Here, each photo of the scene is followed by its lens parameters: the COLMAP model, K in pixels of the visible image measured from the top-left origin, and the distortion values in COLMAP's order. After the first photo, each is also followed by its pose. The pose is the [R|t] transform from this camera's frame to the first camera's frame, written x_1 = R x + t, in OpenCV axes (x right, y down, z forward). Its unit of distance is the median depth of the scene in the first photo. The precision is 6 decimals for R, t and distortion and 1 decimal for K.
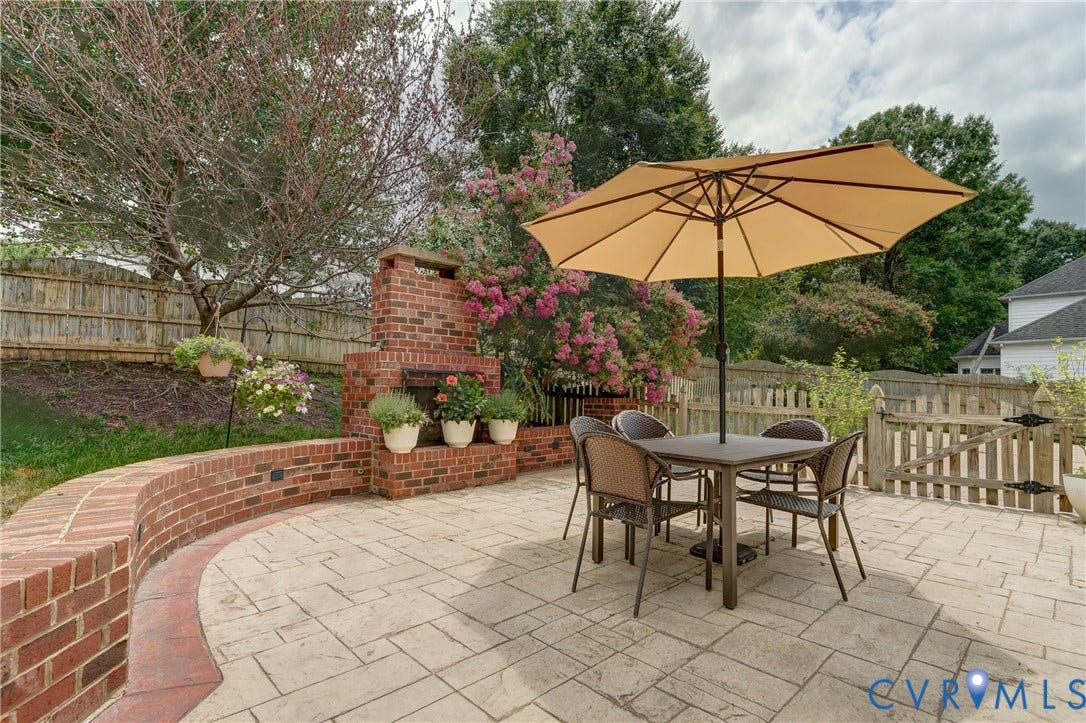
lens RADIAL K [[503.1, 0, 505.9], [0, 503.1, 363.0], [0, 0, 1]] dist [-0.000265, 0.000047]
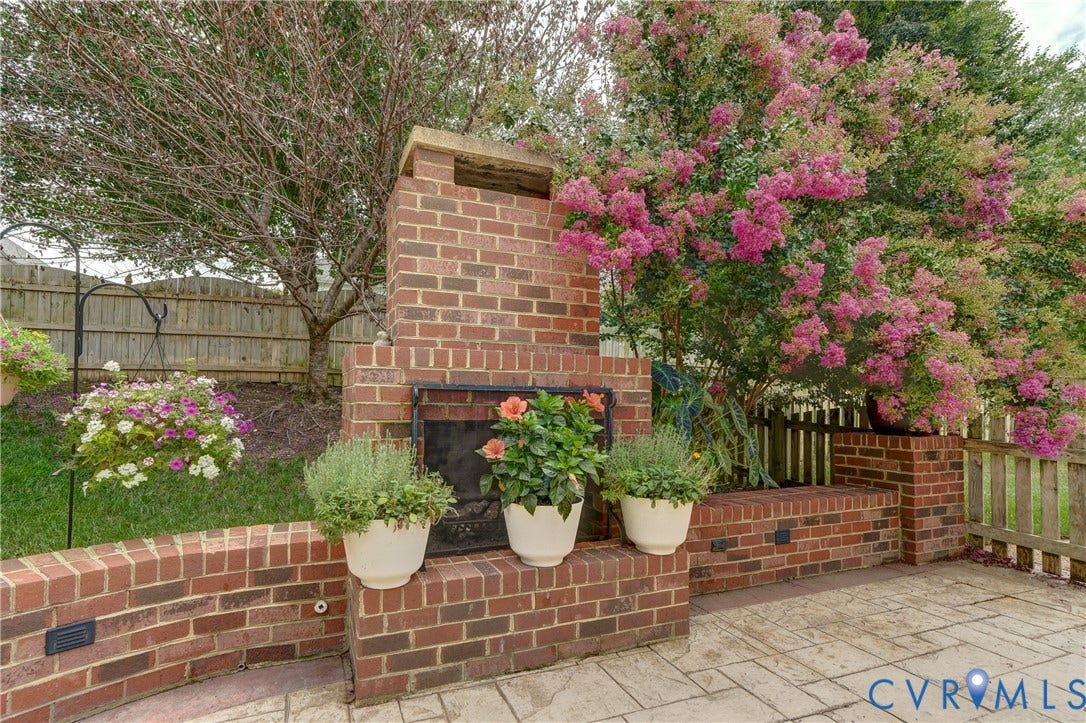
lens RADIAL K [[483.1, 0, 504.6], [0, 483.1, 381.6], [0, 0, 1]] dist [-0.002281, 0.000006]
pose [[0.928866, -0.018951, -0.369930, 0.030966], [0.020209, 0.999796, -0.000473, 0.011037], [0.369864, -0.007037, 0.929059, 0.573403]]
